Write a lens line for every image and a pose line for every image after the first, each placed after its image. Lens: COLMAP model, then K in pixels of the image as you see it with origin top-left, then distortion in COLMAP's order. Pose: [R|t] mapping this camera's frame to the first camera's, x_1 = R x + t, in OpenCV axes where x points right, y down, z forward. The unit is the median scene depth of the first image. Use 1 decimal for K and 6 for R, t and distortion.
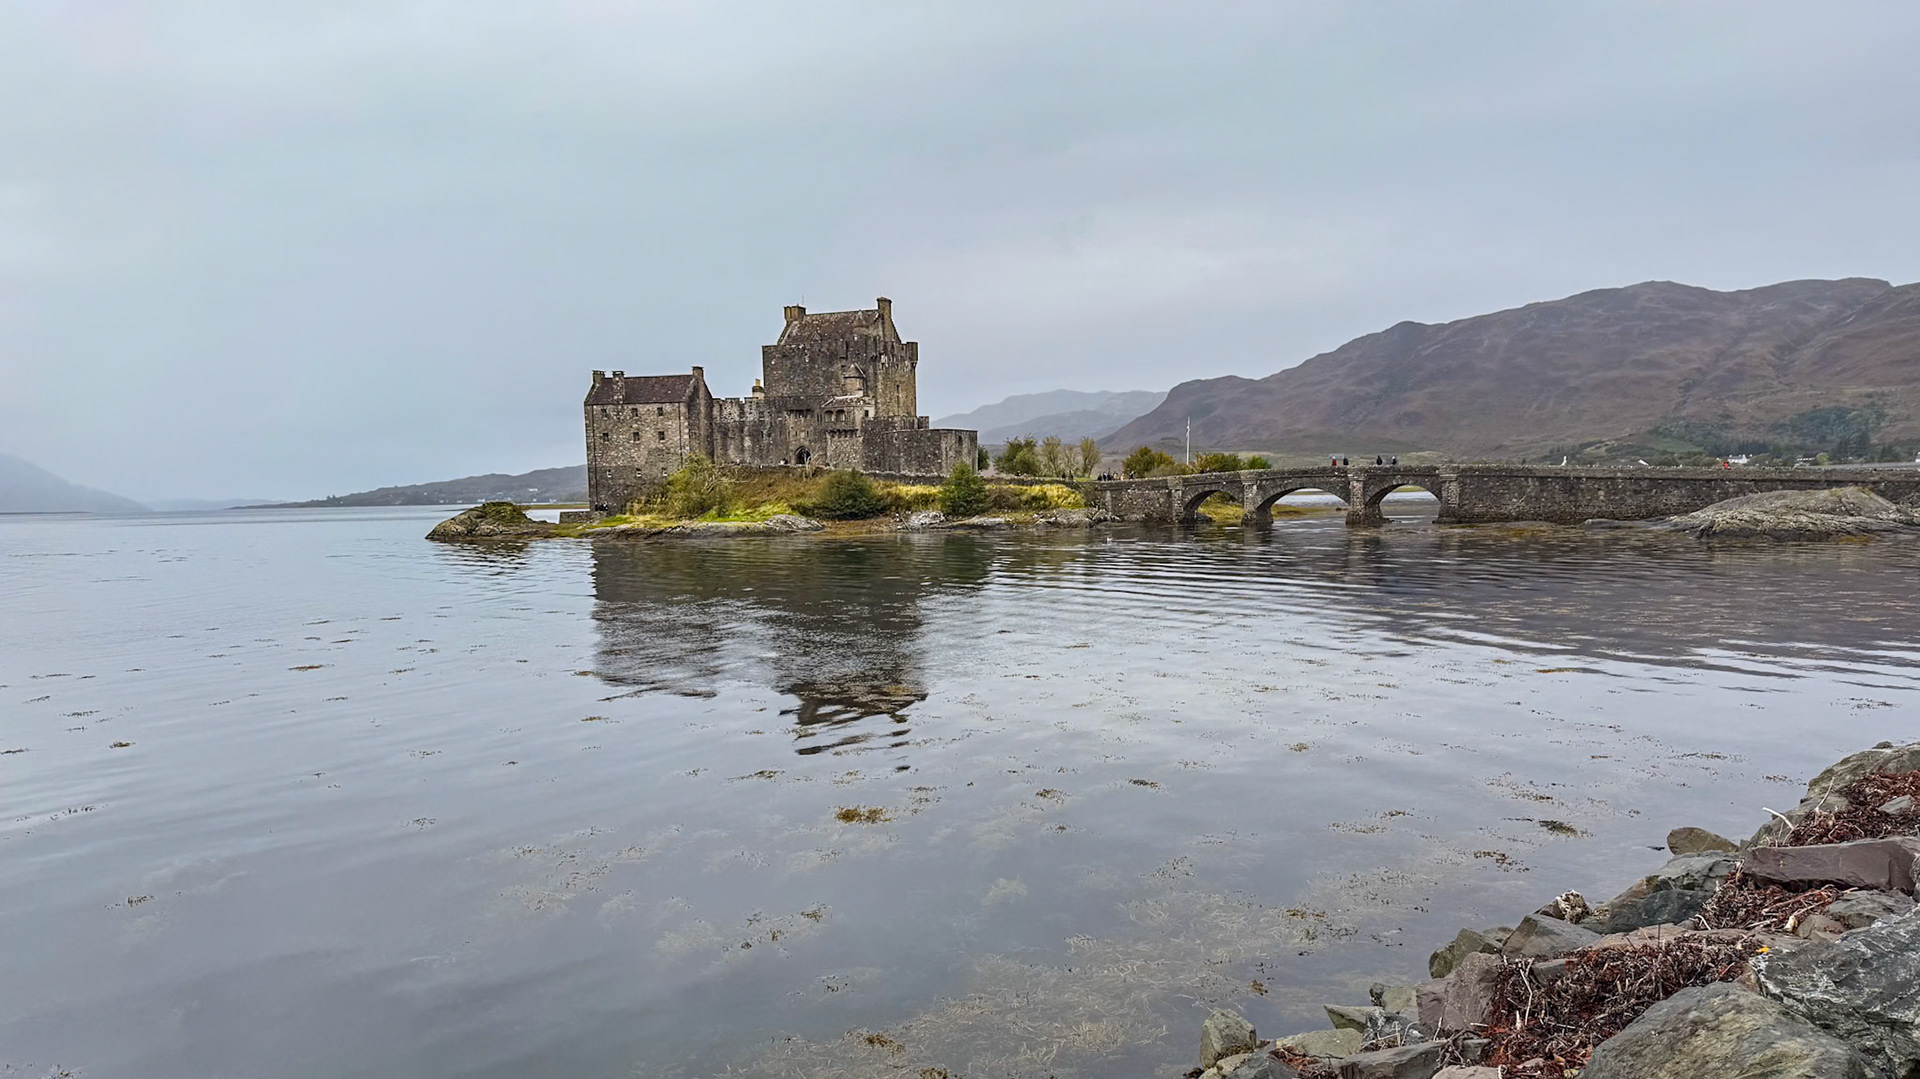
lens RADIAL K [[1329.2, 0, 970.7], [0, 1329.2, 592.0], [0, 0, 1]] dist [0.155888, -0.244060]
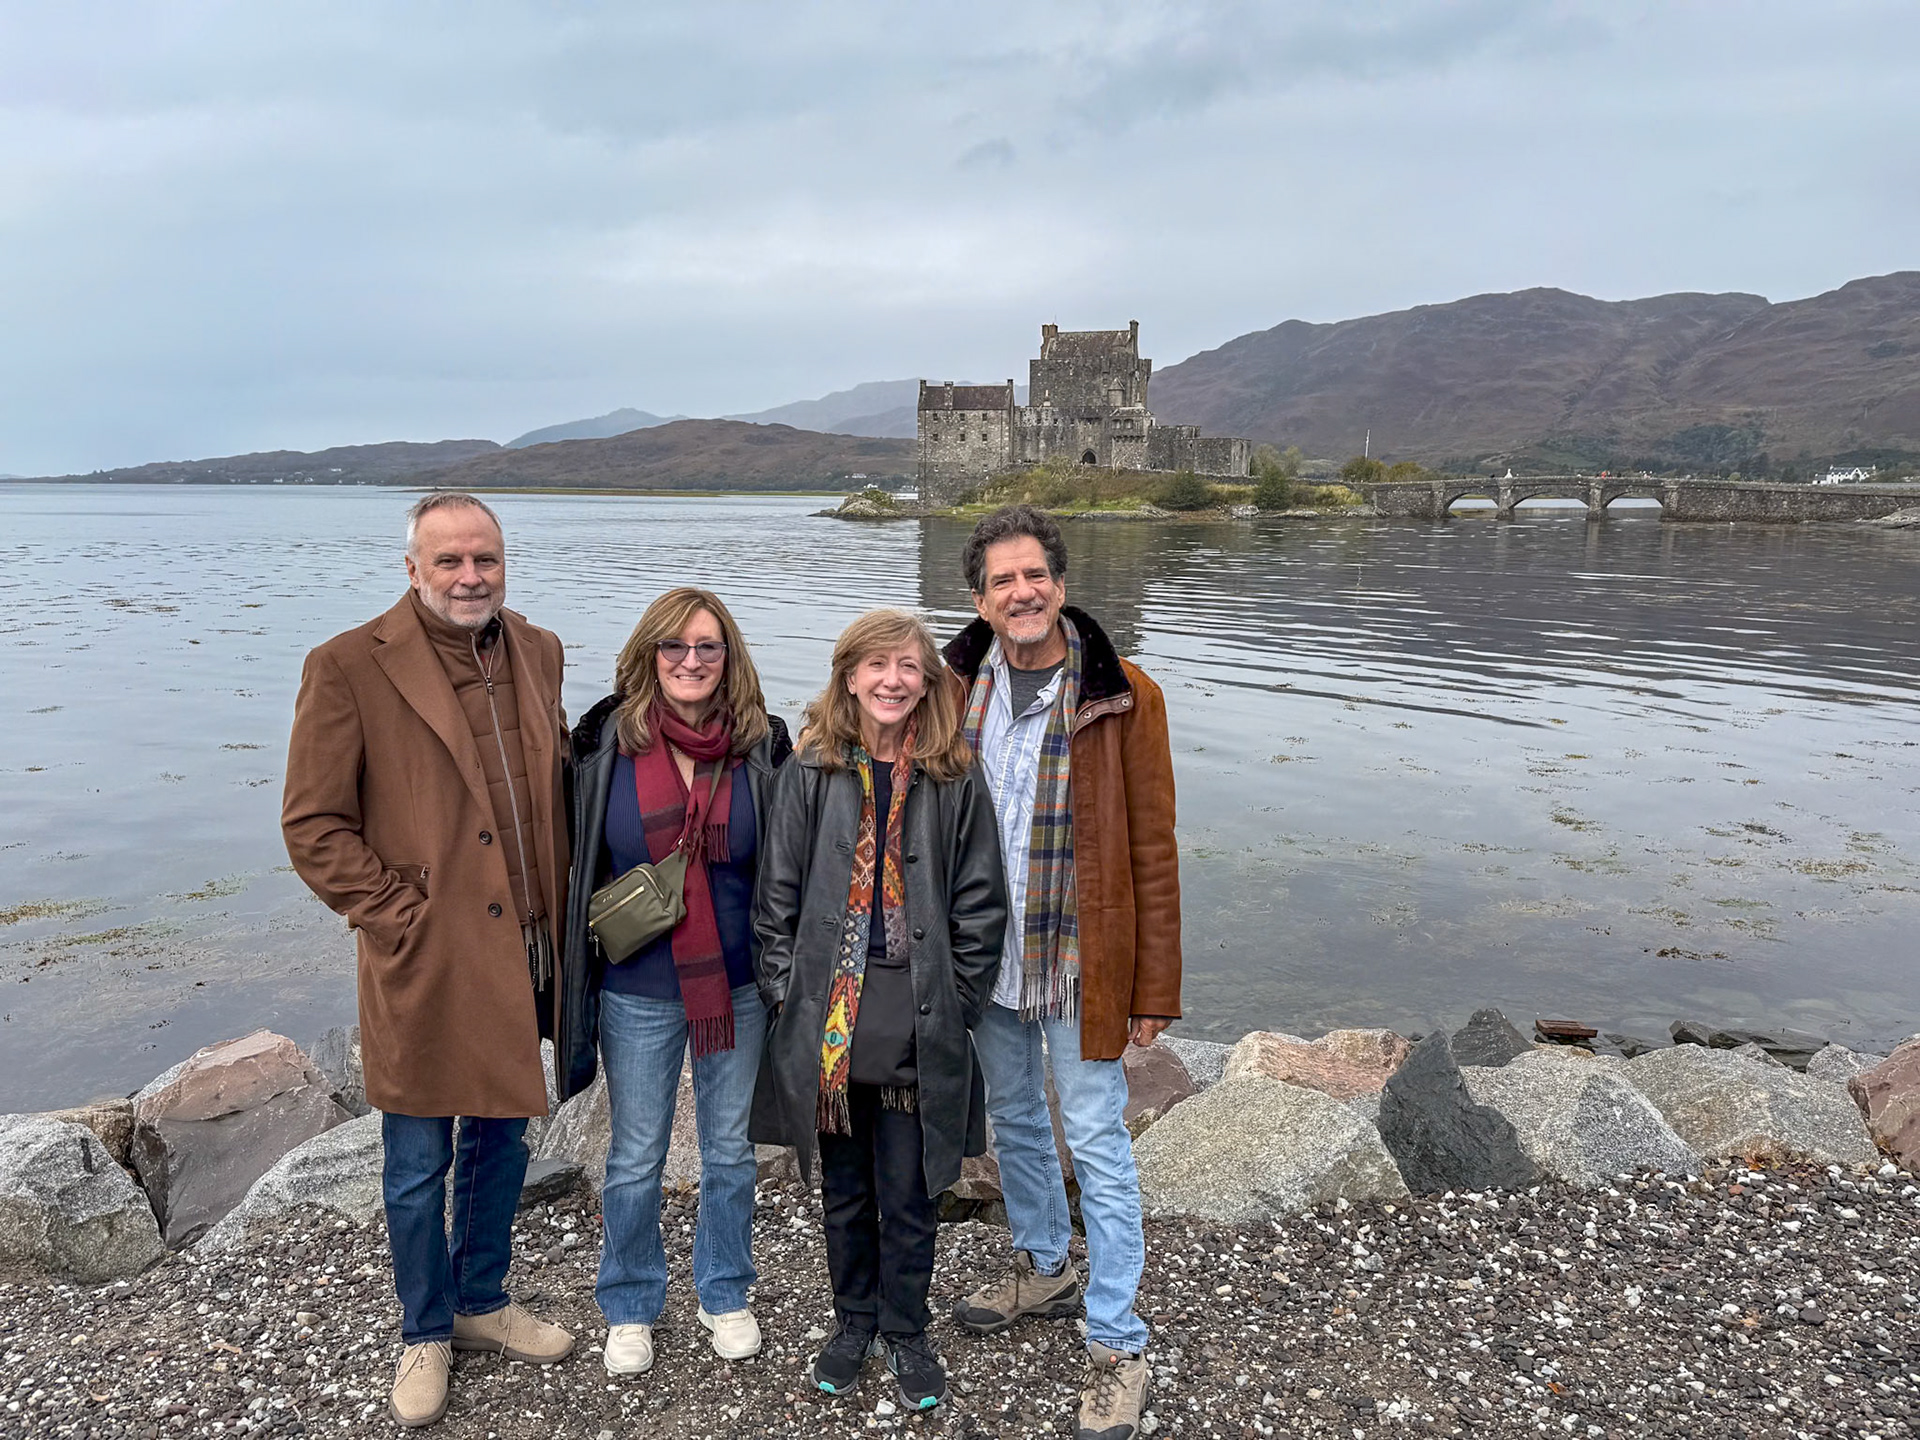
lens RADIAL K [[1428.9, 0, 960.0], [0, 1428.9, 720.0], [0, 0, 1]] dist [0.192372, -0.391273]
pose [[0.994162, 0.010490, 0.107388, -0.379111], [-0.019371, 0.996444, 0.082002, 0.030268], [-0.106146, -0.083603, 0.990830, -0.293934]]
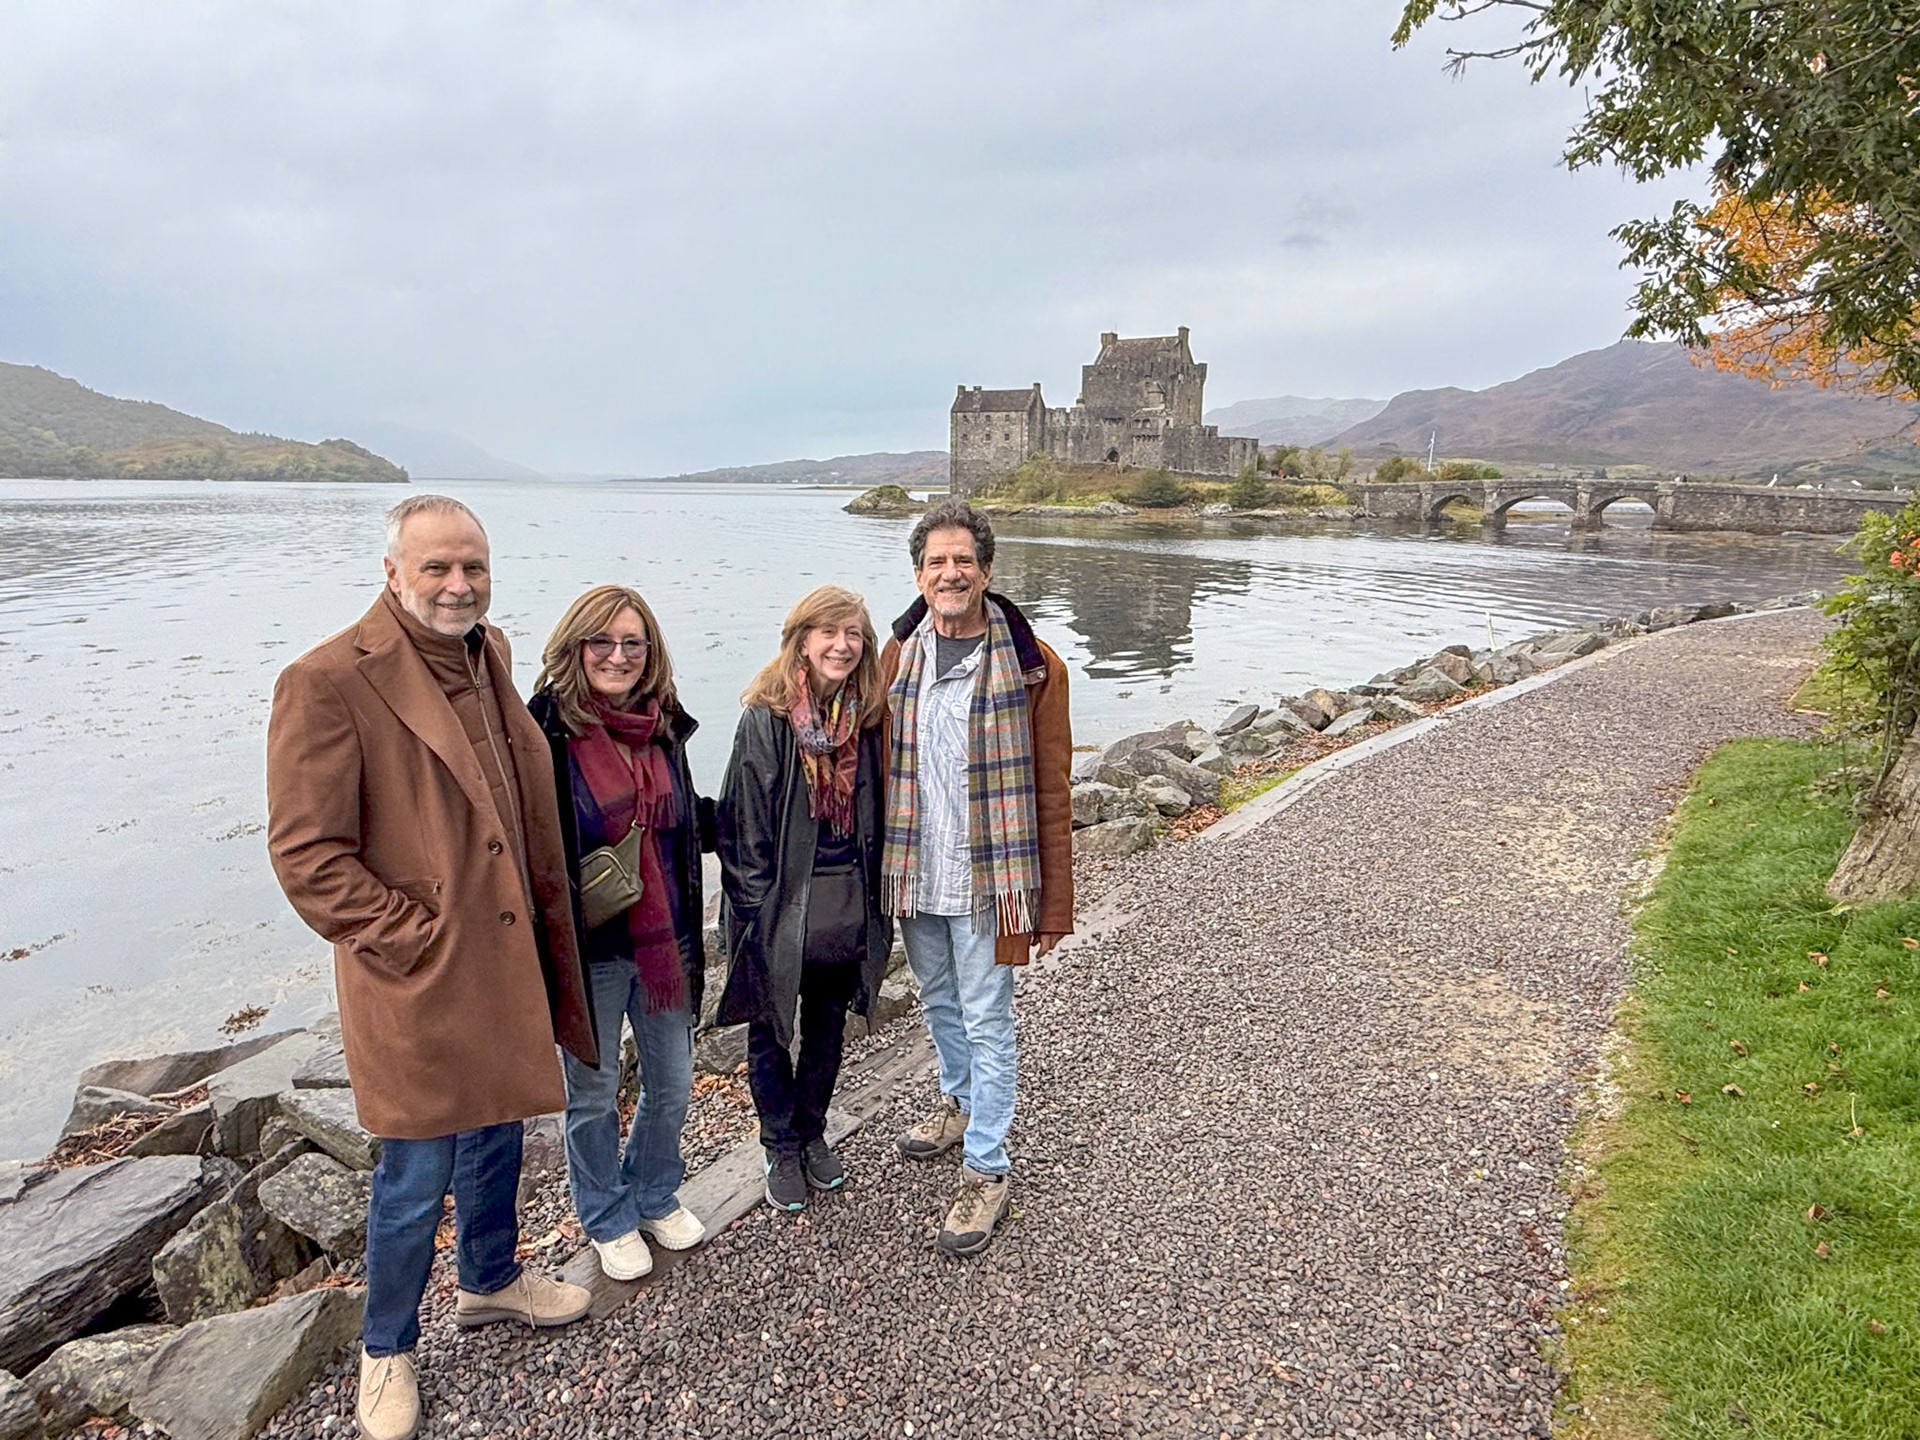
lens RADIAL K [[1134.5, 0, 960.0], [0, 1134.5, 720.0], [0, 0, 1]] dist [0.002845, 0.000725]
pose [[0.979426, 0.074024, -0.187737, -0.047158], [-0.048837, 0.989585, 0.135409, 0.008118], [0.195805, -0.123455, 0.972841, -0.110901]]
